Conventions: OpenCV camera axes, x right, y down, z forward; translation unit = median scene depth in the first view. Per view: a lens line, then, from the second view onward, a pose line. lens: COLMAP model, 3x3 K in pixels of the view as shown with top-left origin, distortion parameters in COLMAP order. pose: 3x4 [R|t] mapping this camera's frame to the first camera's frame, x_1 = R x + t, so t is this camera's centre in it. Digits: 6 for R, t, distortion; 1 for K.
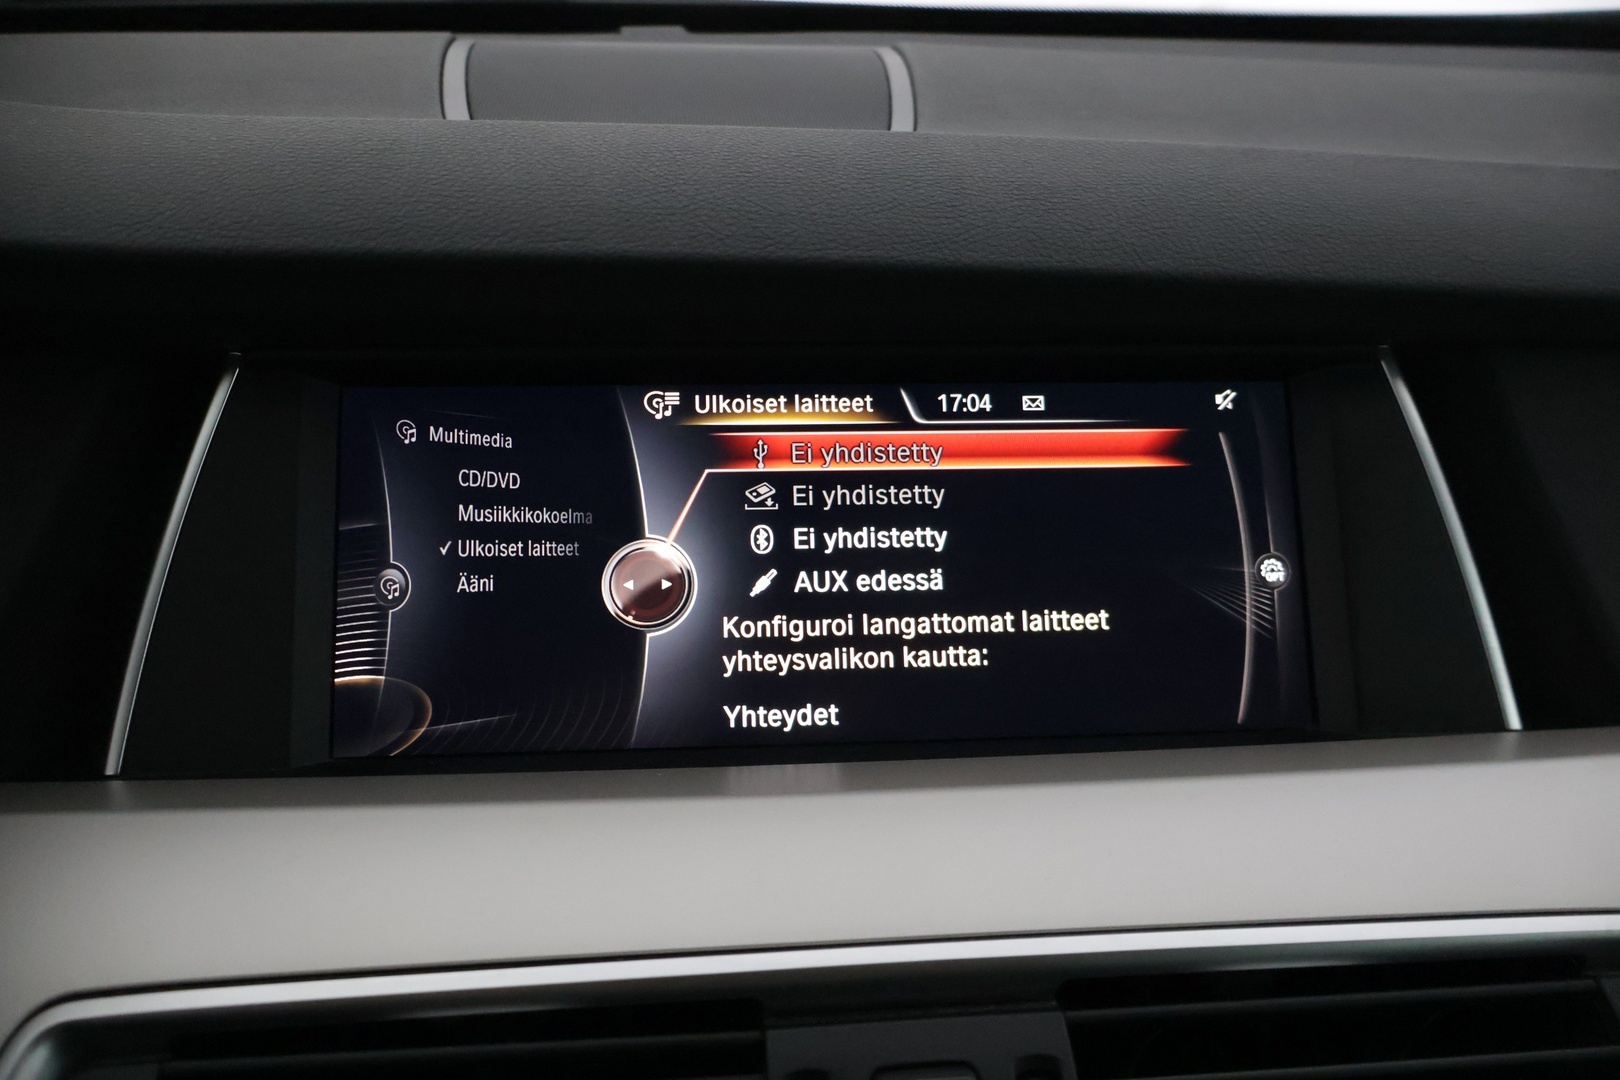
lens RADIAL K [[1355.7, 0, 813.1], [0, 1355.7, 544.4], [0, 0, 1]] dist [-0.039328, 0.035043]
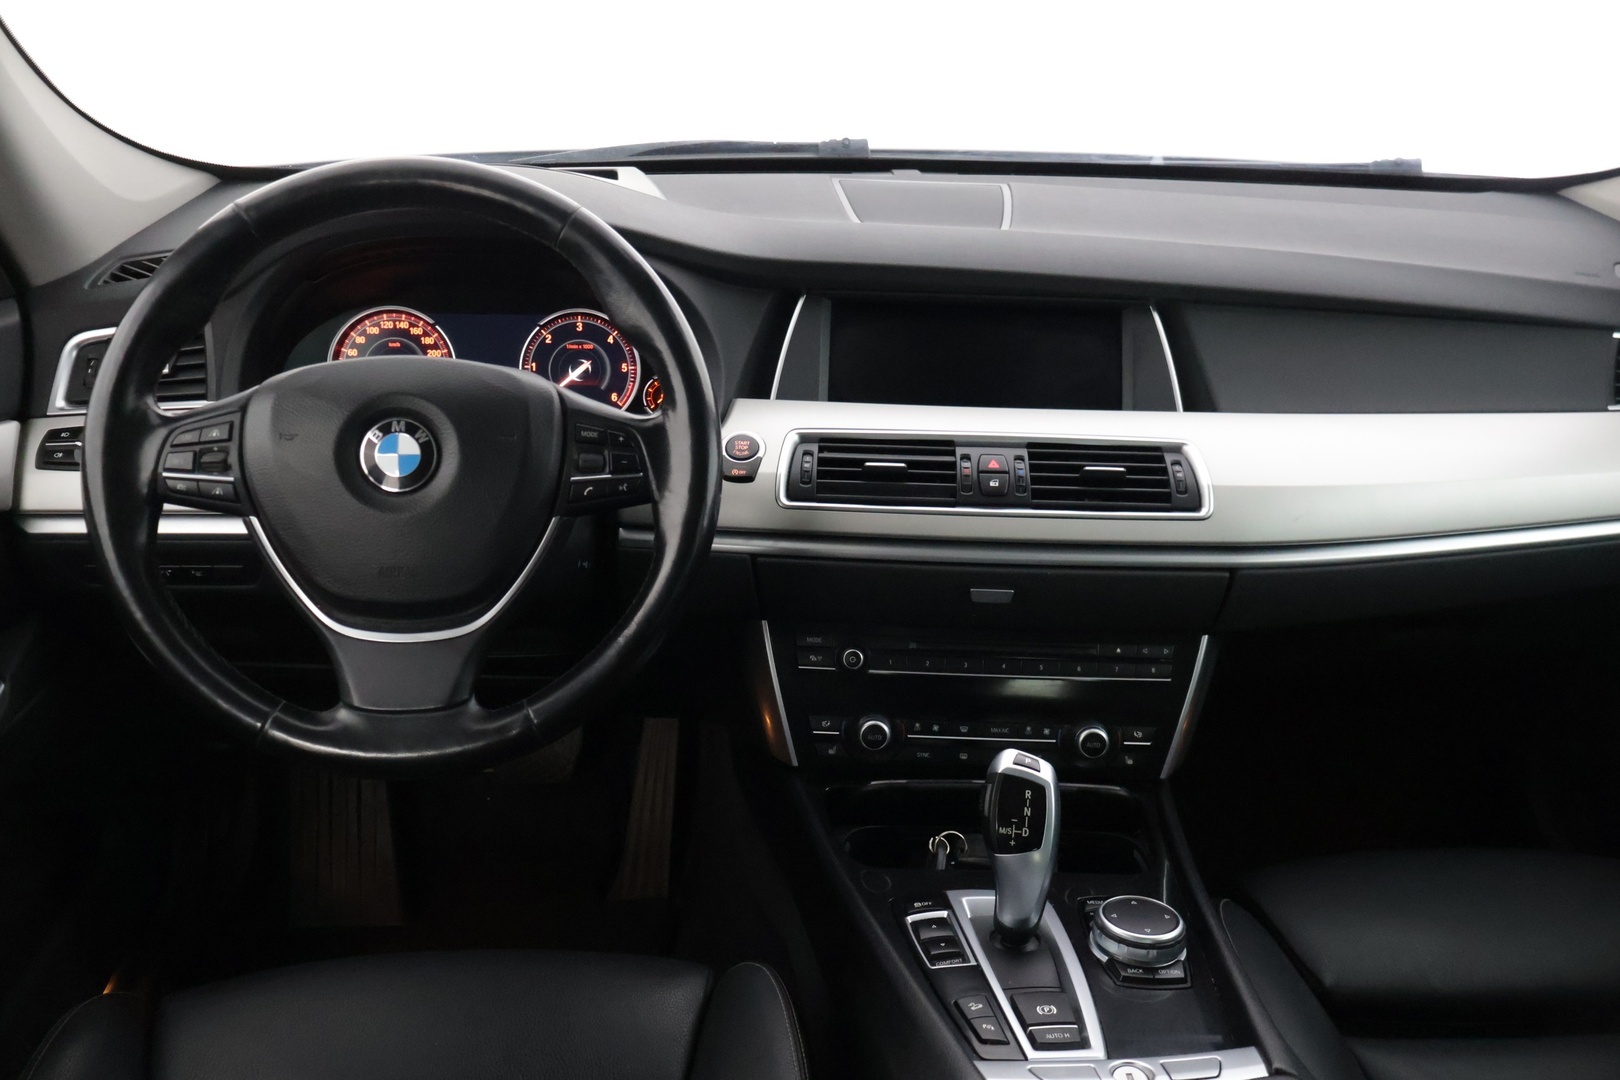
lens RADIAL K [[1355.7, 0, 808.6], [0, 1355.7, 548.6], [0, 0, 1]] dist [-0.039328, 0.035043]
pose [[0.994055, 0.050065, -0.096686, -0.049929], [-0.051036, 0.998668, -0.007591, 0.546536], [0.096178, 0.012480, 0.995286, -2.455808]]
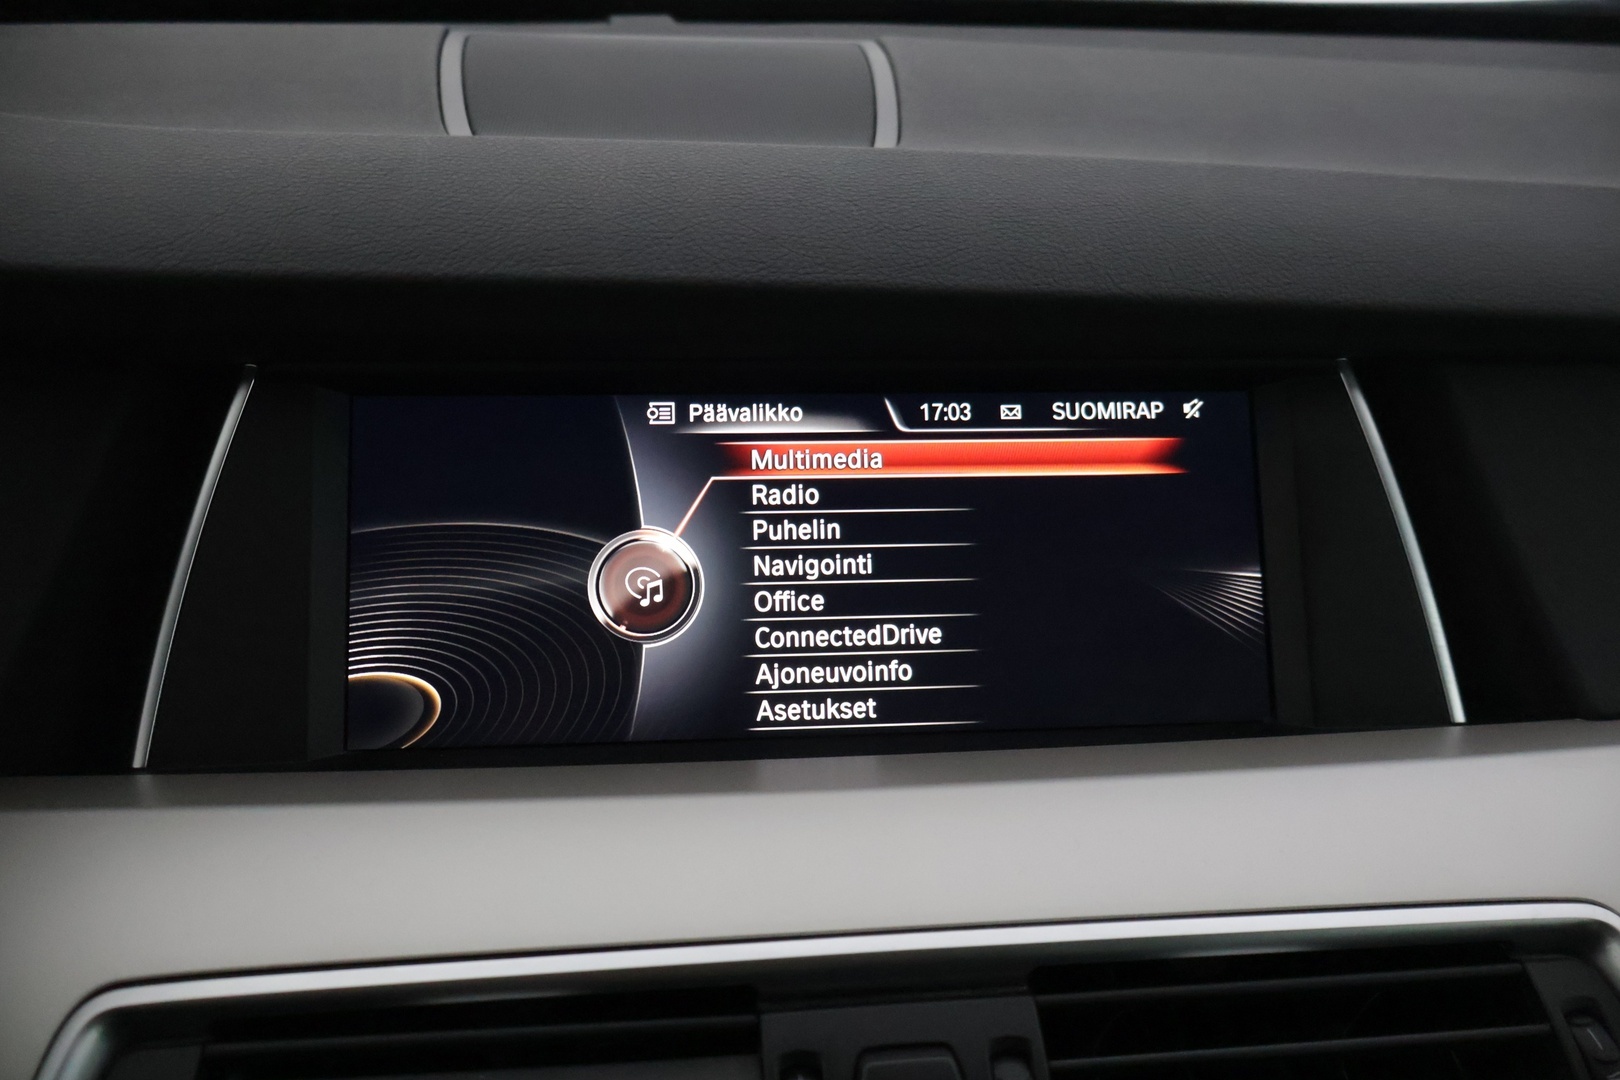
lens RADIAL K [[1355.7, 0, 811.3], [0, 1355.7, 529.7], [0, 0, 1]] dist [-0.039328, 0.035043]
pose [[0.999892, 0.002779, 0.014456, -0.008112], [-0.003165, 0.999637, 0.026746, -0.043813], [-0.014376, -0.026789, 0.999538, -0.057116]]
